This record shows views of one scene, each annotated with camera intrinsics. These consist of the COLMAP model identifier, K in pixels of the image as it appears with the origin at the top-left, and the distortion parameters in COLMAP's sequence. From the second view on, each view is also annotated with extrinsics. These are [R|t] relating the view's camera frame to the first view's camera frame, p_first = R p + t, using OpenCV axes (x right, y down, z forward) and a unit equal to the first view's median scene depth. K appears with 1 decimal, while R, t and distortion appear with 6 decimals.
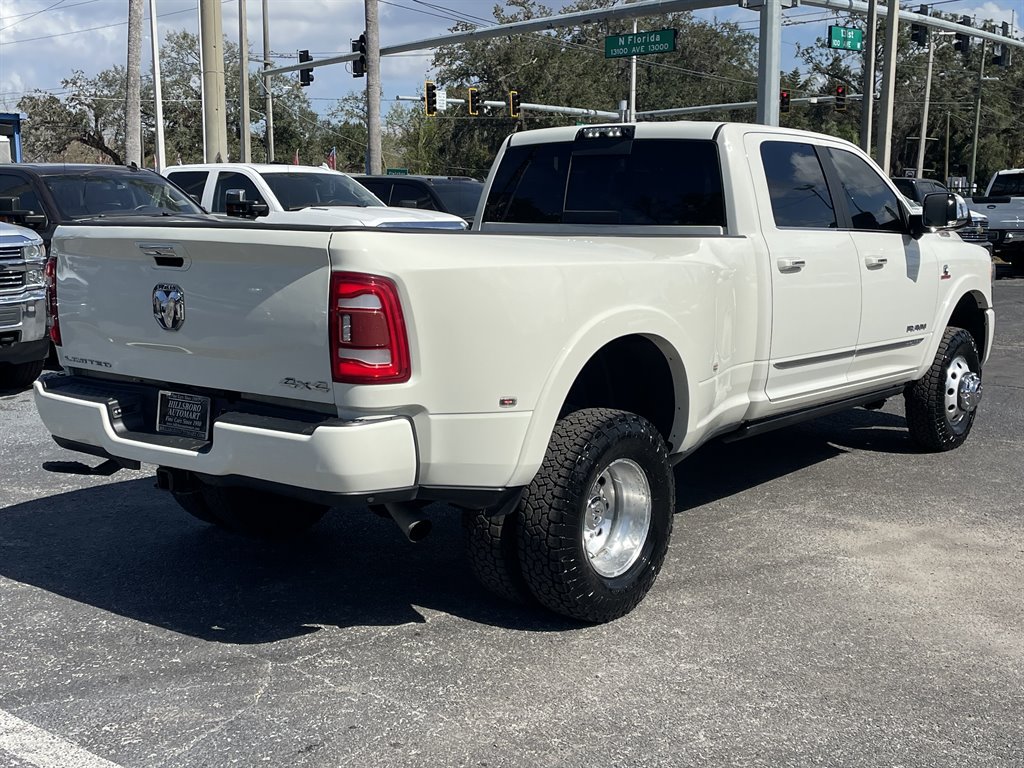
lens RADIAL K [[1327.5, 0, 523.0], [0, 1327.5, 368.5], [0, 0, 1]] dist [0.078681, -0.048936]
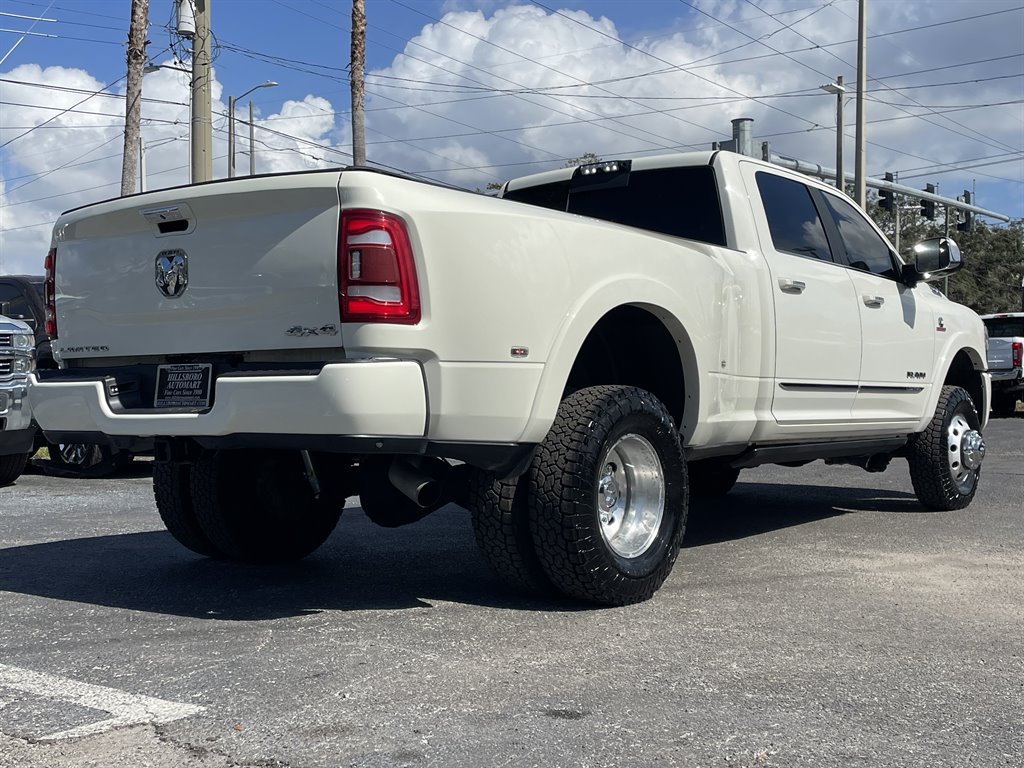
lens RADIAL K [[1324.4, 0, 532.5], [0, 1324.4, 347.1], [0, 0, 1]] dist [0.081777, -0.065754]
pose [[0.999669, -0.012134, 0.022676, -0.021132], [0.015626, 0.986864, -0.160797, 0.159169], [-0.020427, 0.161099, 0.986727, 0.032975]]
